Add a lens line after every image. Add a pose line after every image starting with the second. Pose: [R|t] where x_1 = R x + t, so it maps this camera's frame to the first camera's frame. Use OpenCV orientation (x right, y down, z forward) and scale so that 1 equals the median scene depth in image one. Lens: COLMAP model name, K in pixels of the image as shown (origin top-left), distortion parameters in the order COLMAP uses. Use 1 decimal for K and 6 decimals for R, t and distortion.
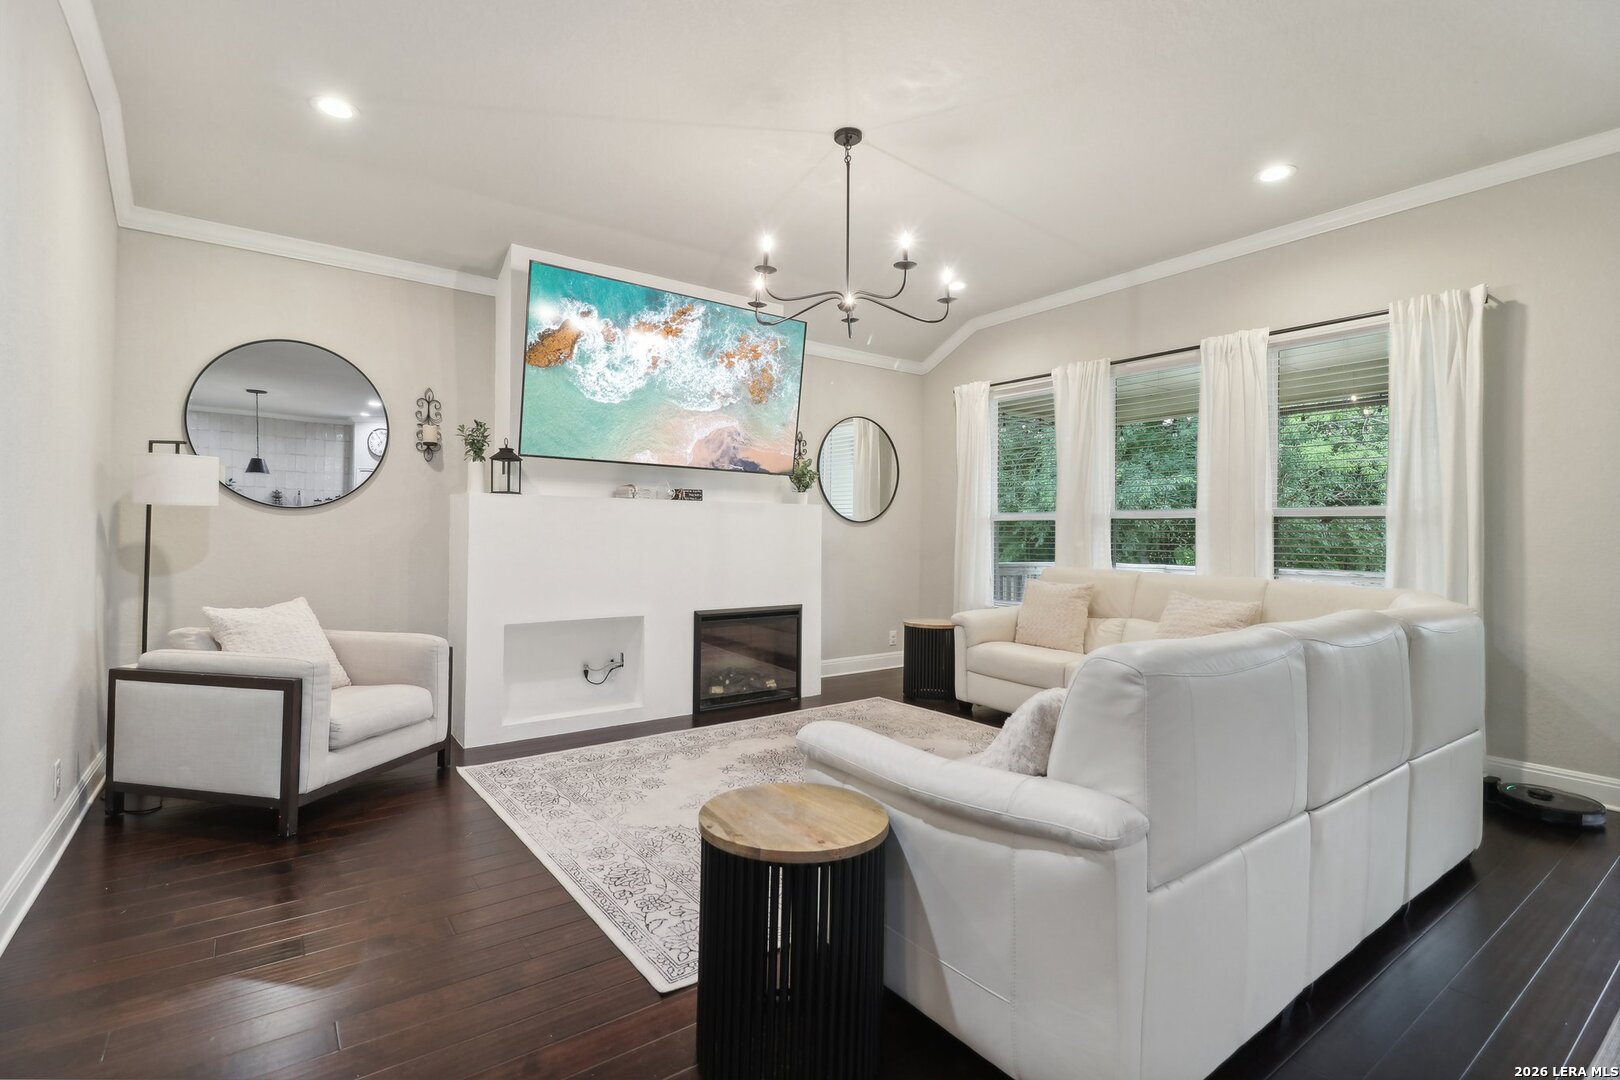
lens RADIAL K [[758.8, 0, 796.0], [0, 758.8, 525.4], [0, 0, 1]] dist [0.023591, -0.016434]
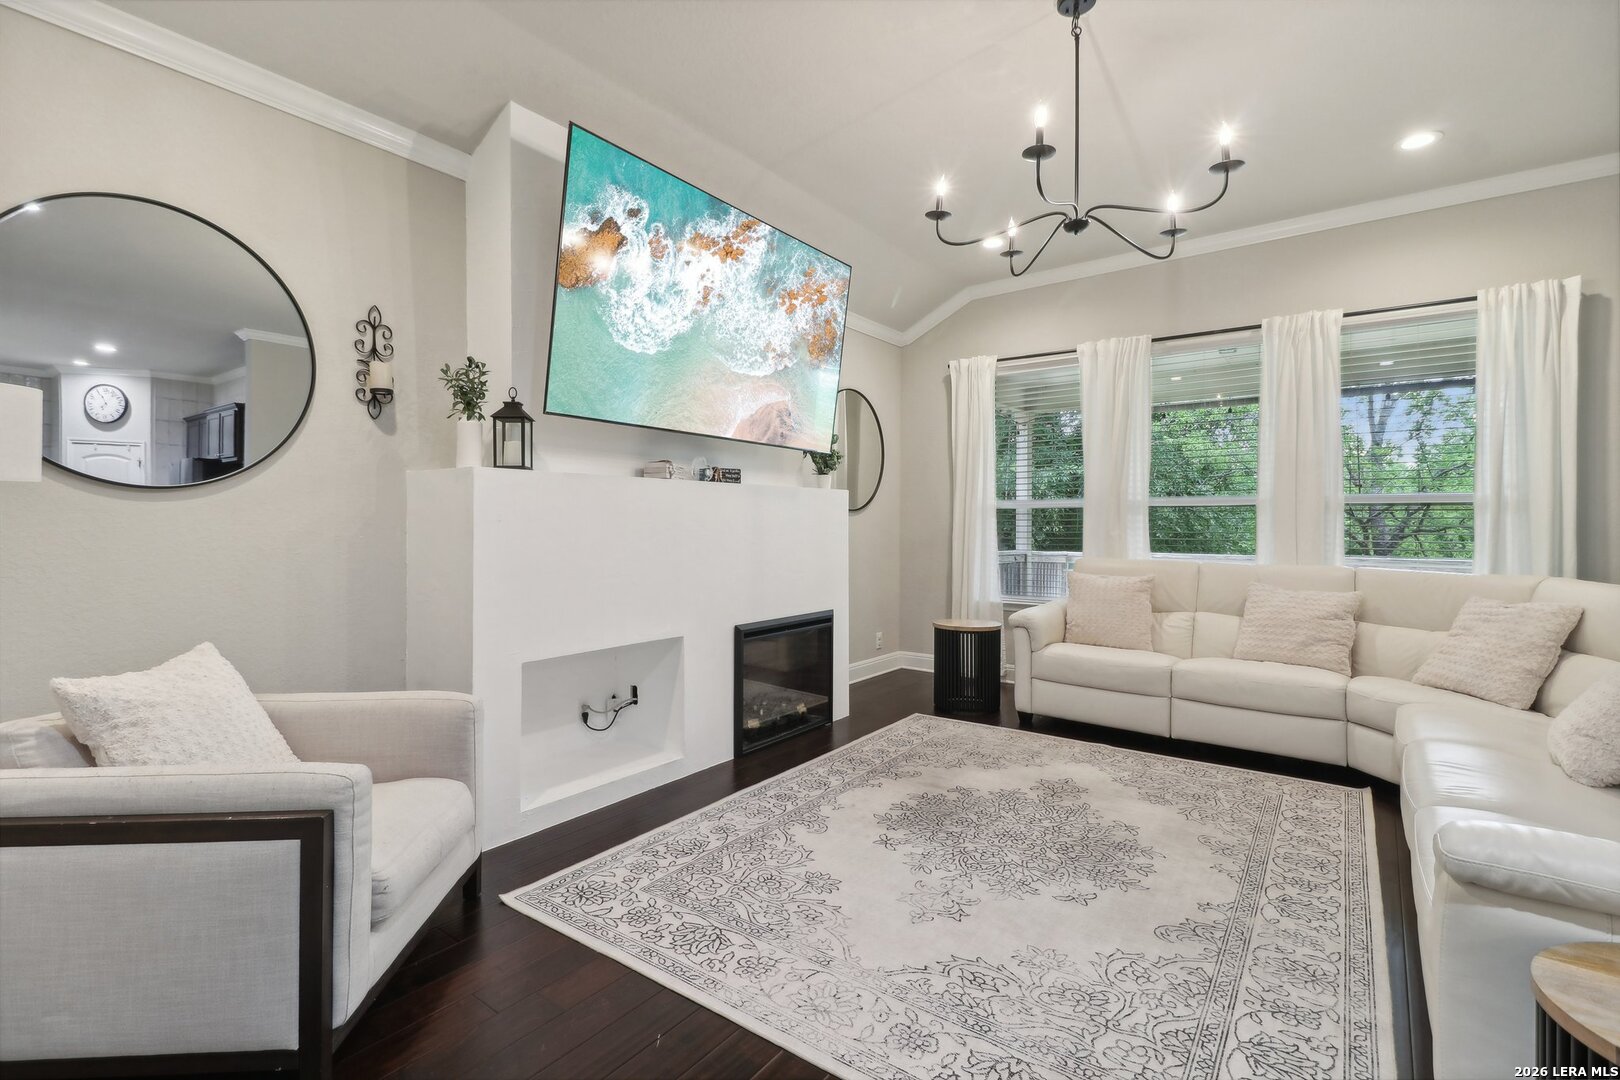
lens RADIAL K [[754.9, 0, 800.9], [0, 754.9, 527.8], [0, 0, 1]] dist [0.000140, -0.001017]
pose [[0.956226, -0.009534, 0.292475, -0.324202], [0.004737, 0.999842, 0.017106, 0.000141], [-0.292592, -0.014971, 0.956120, 0.275086]]
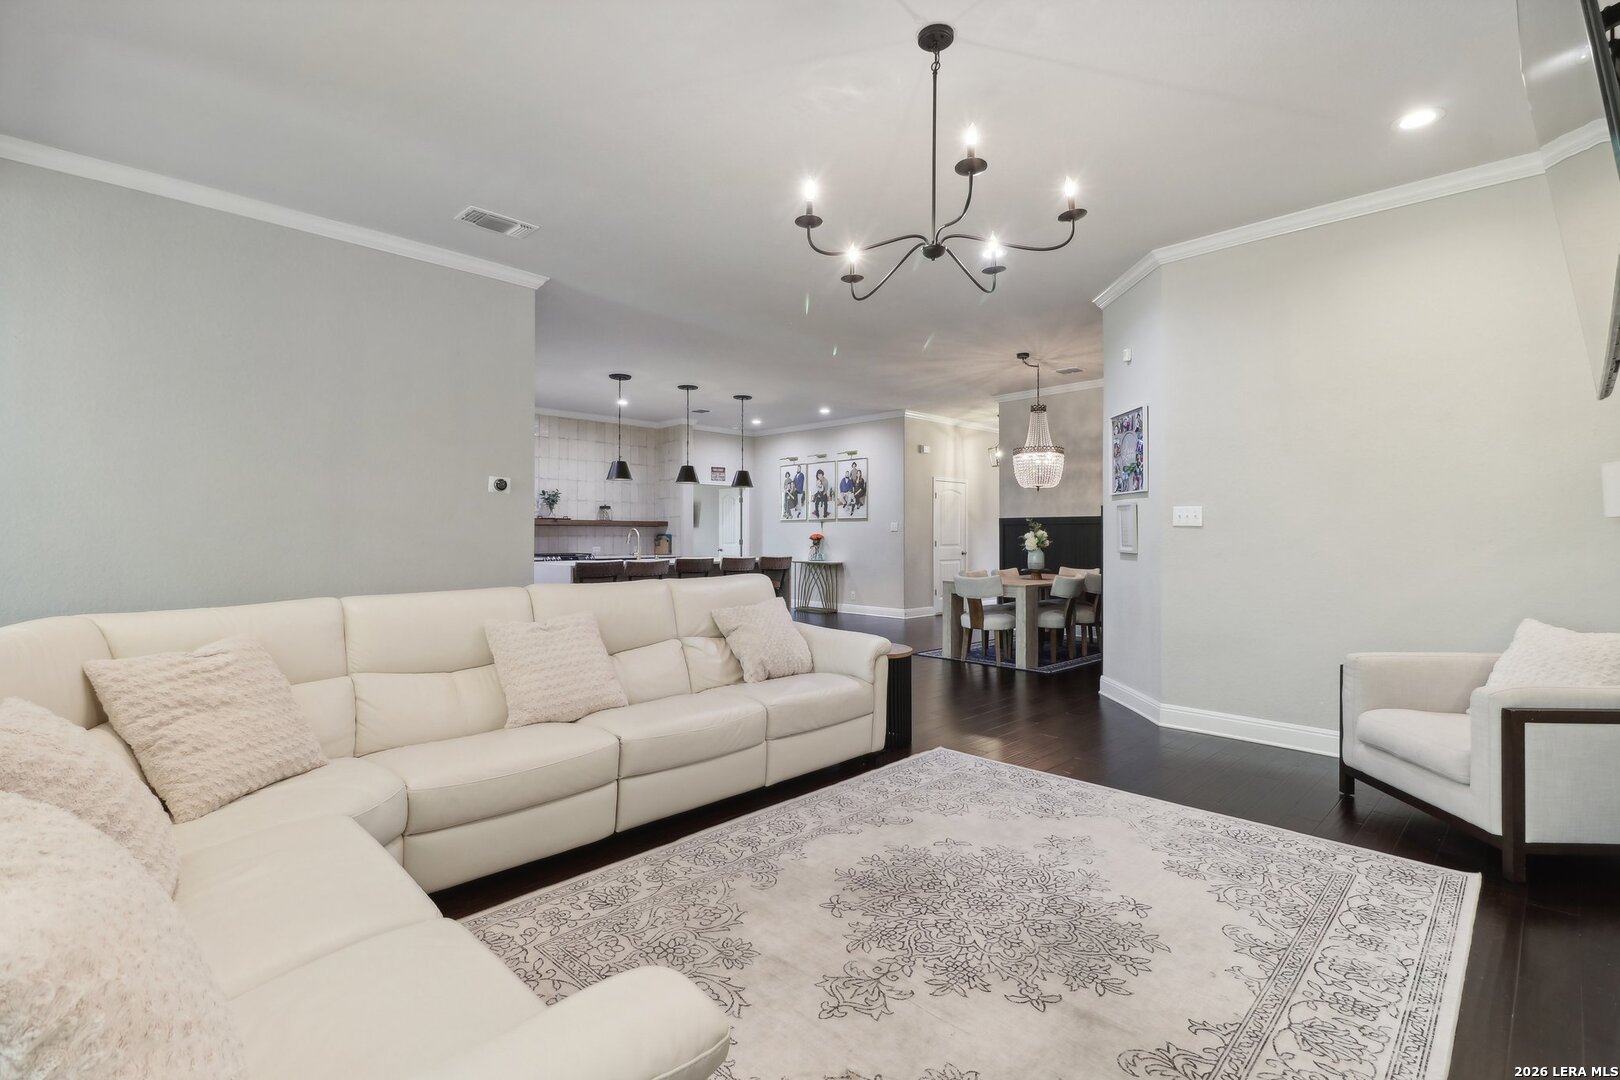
lens RADIAL K [[758.8, 0, 796.0], [0, 758.8, 525.4], [0, 0, 1]] dist [0.023591, -0.016434]
pose [[-0.988592, -0.015409, -0.149830, 0.250314], [-0.011880, 0.999631, -0.024422, 0.014331], [0.150151, -0.022364, -0.988410, 1.358202]]
